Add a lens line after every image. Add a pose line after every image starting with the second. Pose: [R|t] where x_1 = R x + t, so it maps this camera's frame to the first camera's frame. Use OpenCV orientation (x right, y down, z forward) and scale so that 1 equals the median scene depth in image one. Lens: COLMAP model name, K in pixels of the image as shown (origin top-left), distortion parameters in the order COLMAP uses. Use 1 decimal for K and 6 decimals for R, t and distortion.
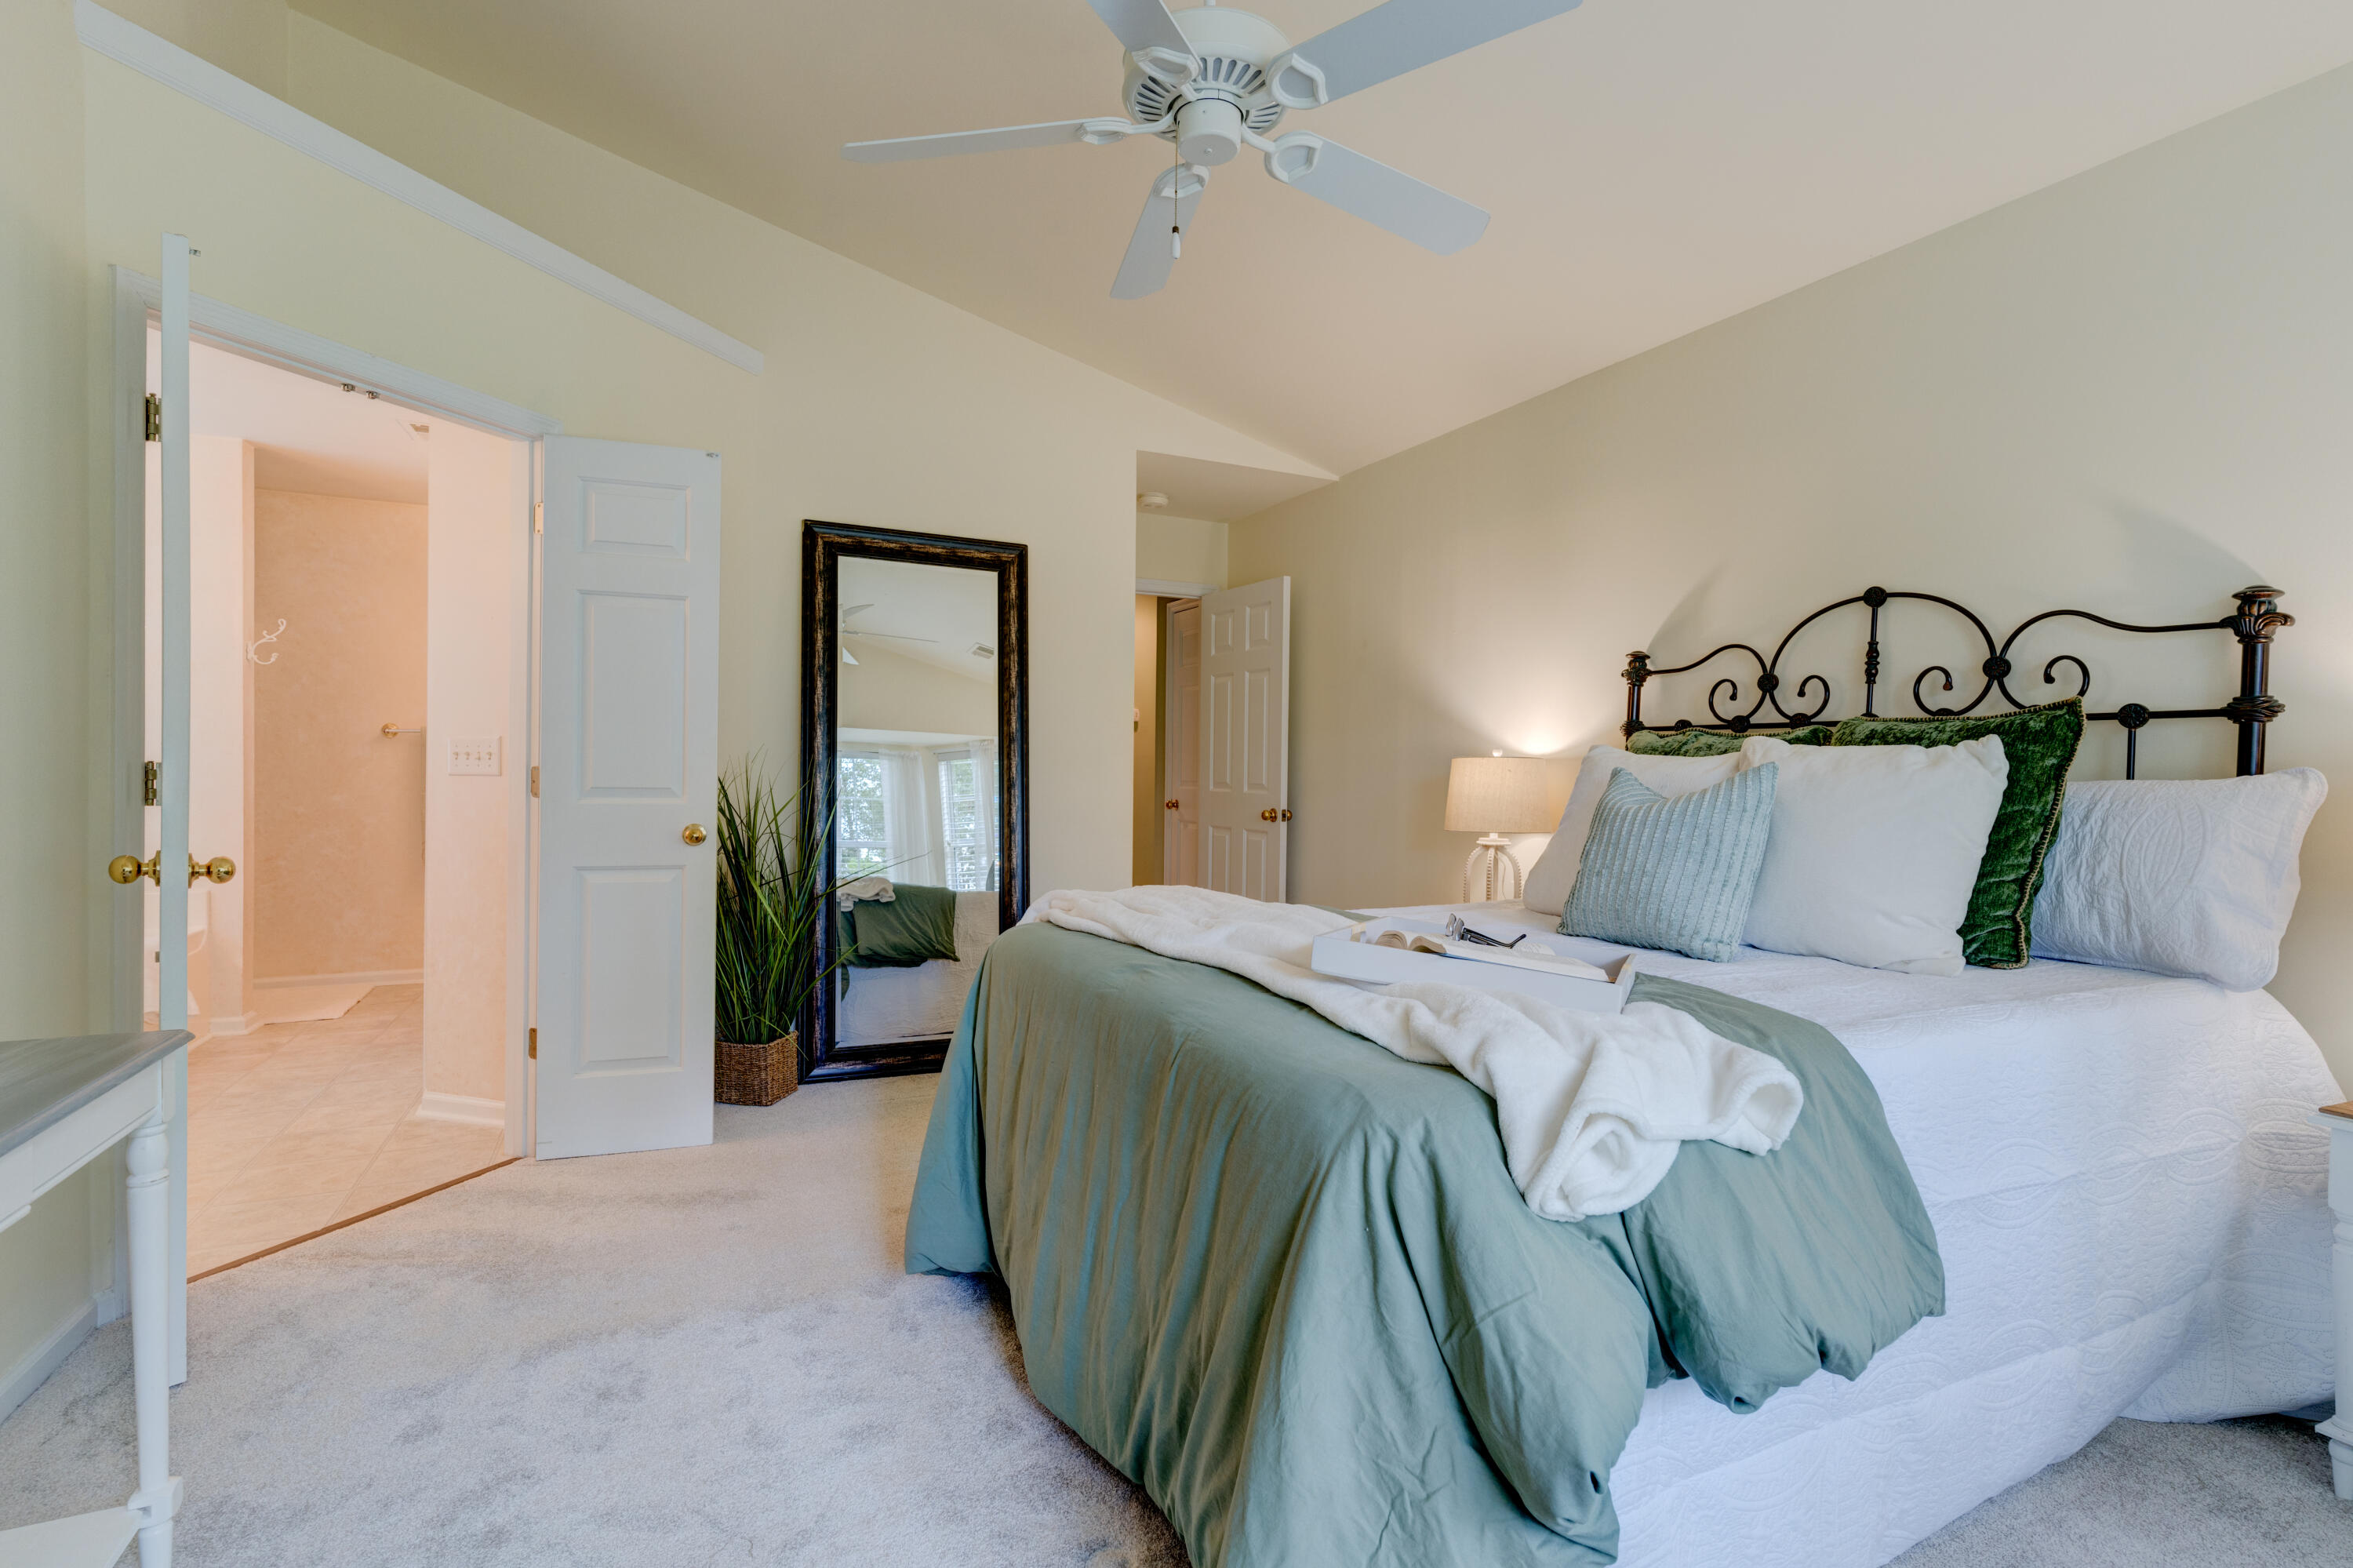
lens RADIAL K [[1129.4, 0, 1179.6], [0, 1129.4, 780.1], [0, 0, 1]] dist [0.002849, -0.001211]
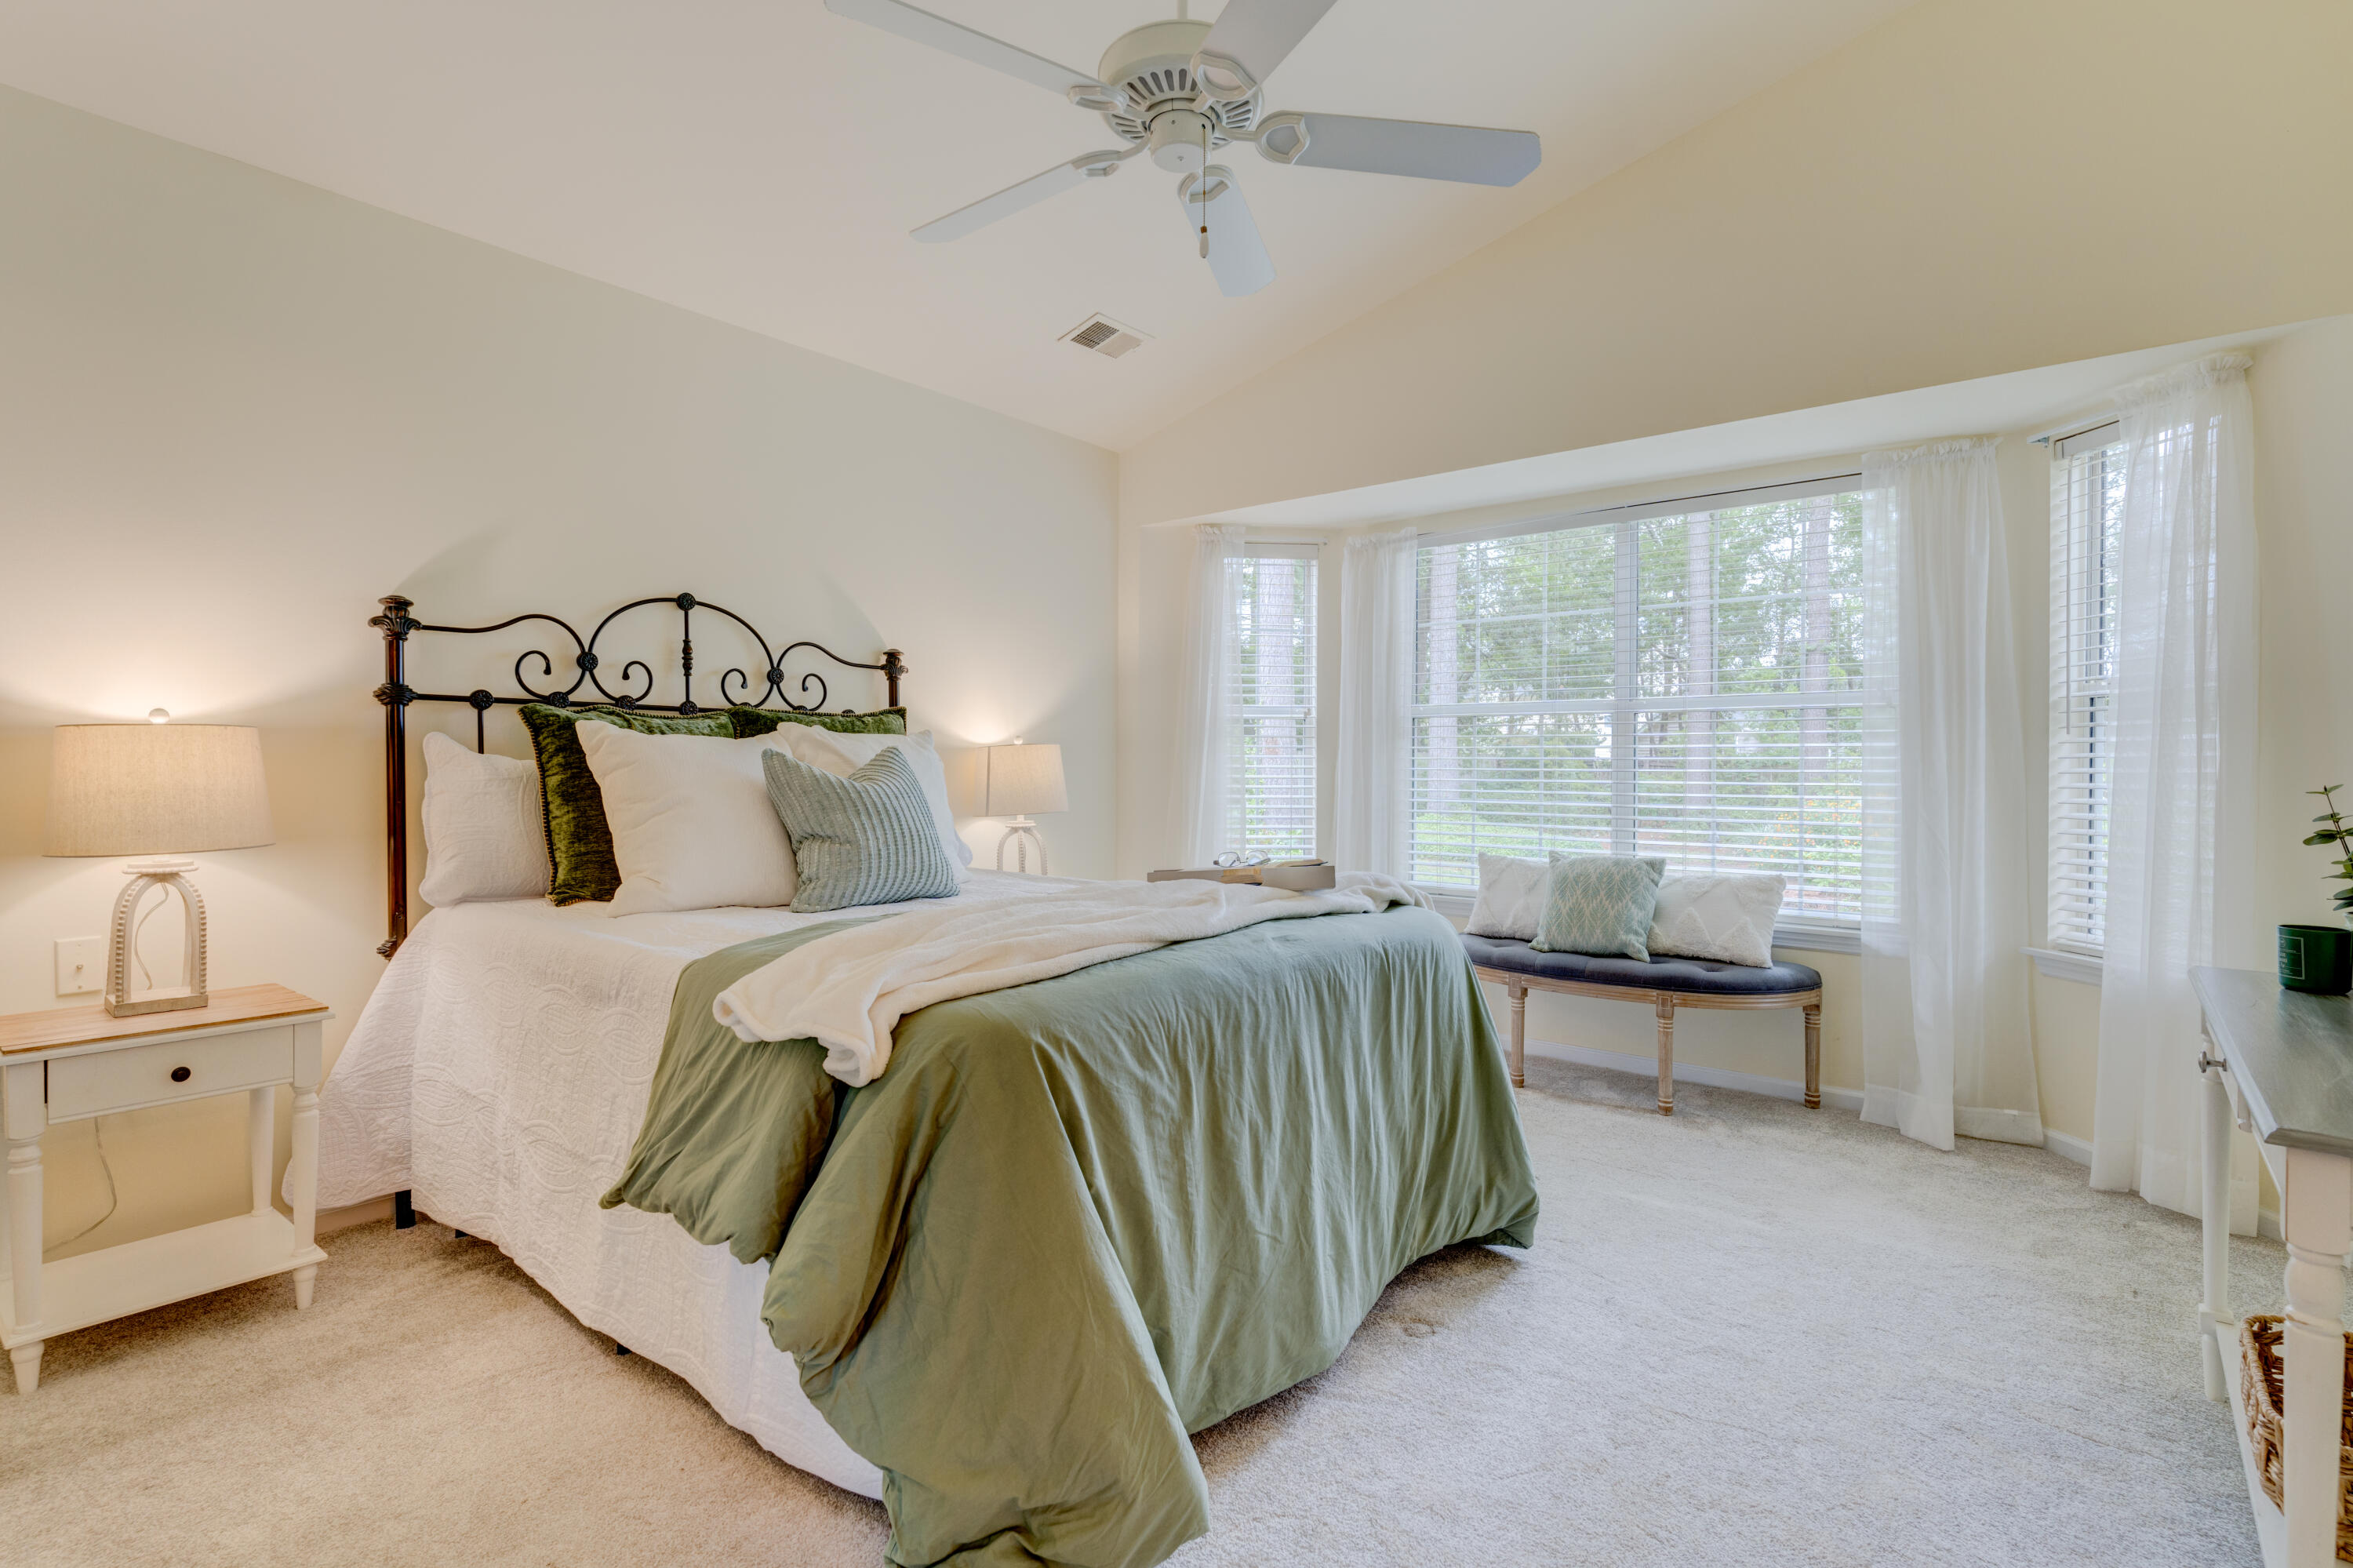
lens RADIAL K [[1129.4, 0, 1171.5], [0, 1129.4, 775.1], [0, 0, 1]] dist [0.002849, -0.001211]
pose [[-0.451482, -0.027698, 0.891850, -0.628278], [-0.003881, 0.999570, 0.029078, -0.017495], [-0.892272, 0.009667, -0.451395, 1.029959]]
